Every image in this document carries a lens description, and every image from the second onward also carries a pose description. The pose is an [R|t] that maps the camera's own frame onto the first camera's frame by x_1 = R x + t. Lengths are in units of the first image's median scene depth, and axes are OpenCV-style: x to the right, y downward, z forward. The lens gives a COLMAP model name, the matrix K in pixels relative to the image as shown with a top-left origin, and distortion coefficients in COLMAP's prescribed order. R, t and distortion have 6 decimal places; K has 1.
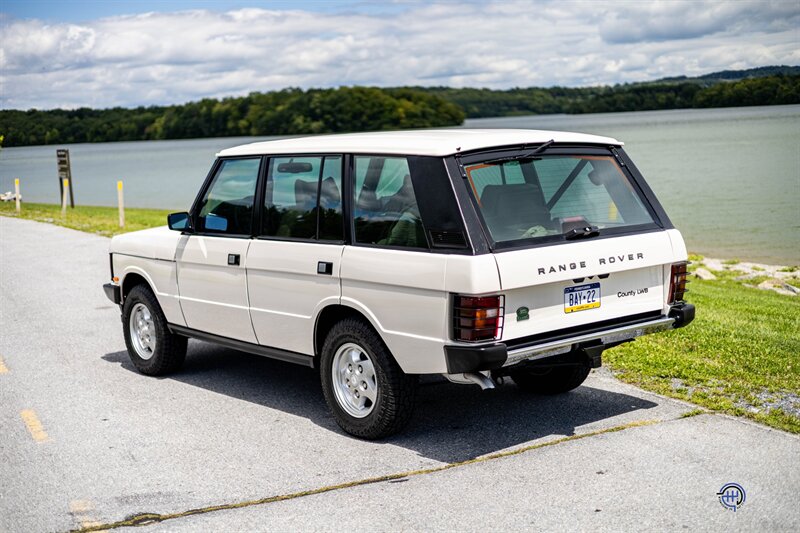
lens RADIAL K [[1129.1, 0, 400.0], [0, 1129.1, 266.5], [0, 0, 1]] dist [0.005857, 0.088213]
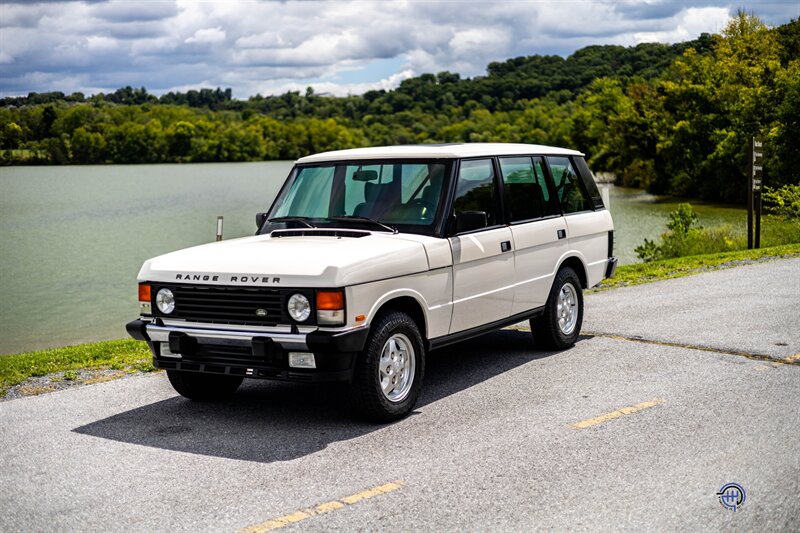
lens RADIAL K [[1129.1, 0, 400.0], [0, 1129.1, 266.5], [0, 0, 1]] dist [0.005857, 0.088213]
pose [[-0.334358, -0.038100, 0.941676, -1.344604], [0.156965, 0.982976, 0.095504, -0.126556], [-0.929283, 0.179743, -0.322685, 1.669252]]
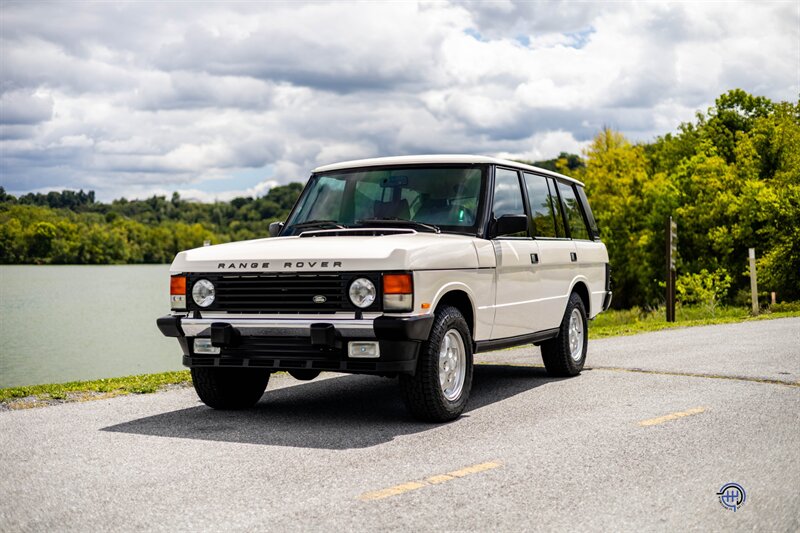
lens RADIAL K [[1129.1, 0, 400.0], [0, 1129.1, 266.5], [0, 0, 1]] dist [0.005857, 0.088213]
pose [[-0.446952, 0.045340, 0.893408, -1.230402], [0.133421, 0.990923, 0.016459, -0.038505], [-0.884552, 0.126556, -0.448945, 1.838360]]
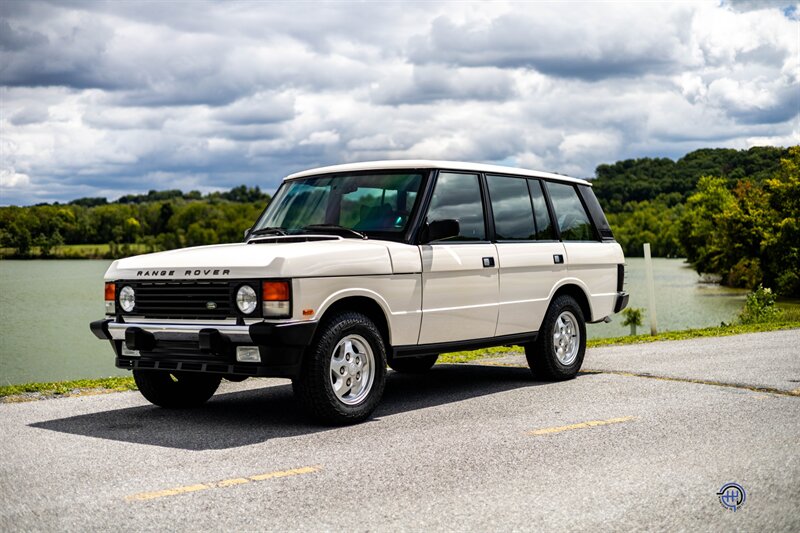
lens RADIAL K [[1129.1, 0, 400.0], [0, 1129.1, 266.5], [0, 0, 1]] dist [0.005857, 0.088213]
pose [[-0.242415, 0.041691, 0.969276, -1.362720], [0.140411, 0.990065, -0.007469, -0.006328], [-0.959958, 0.134286, -0.245860, 1.540110]]
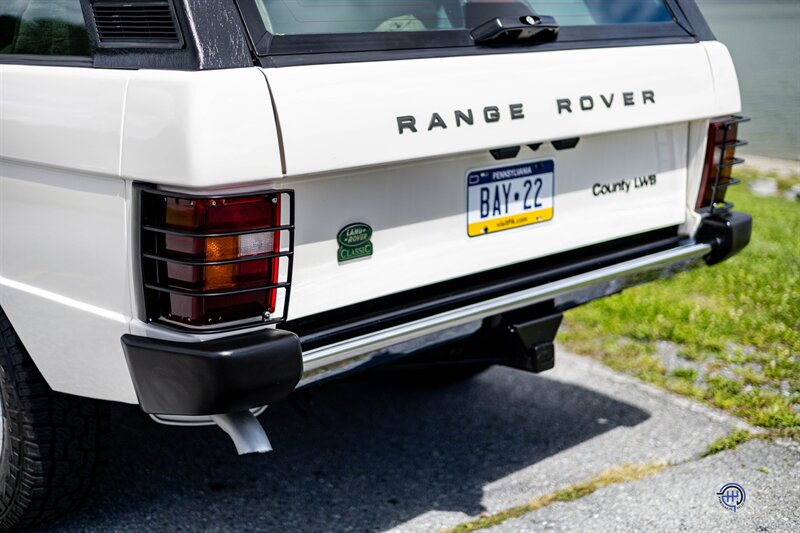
lens RADIAL K [[1129.1, 0, 400.0], [0, 1129.1, 266.5], [0, 0, 1]] dist [0.005857, 0.088213]
pose [[0.995672, 0.002628, 0.092895, 0.081364], [-0.011980, 0.994890, 0.100256, 0.011888], [-0.092157, -0.100935, 0.990616, 0.579064]]
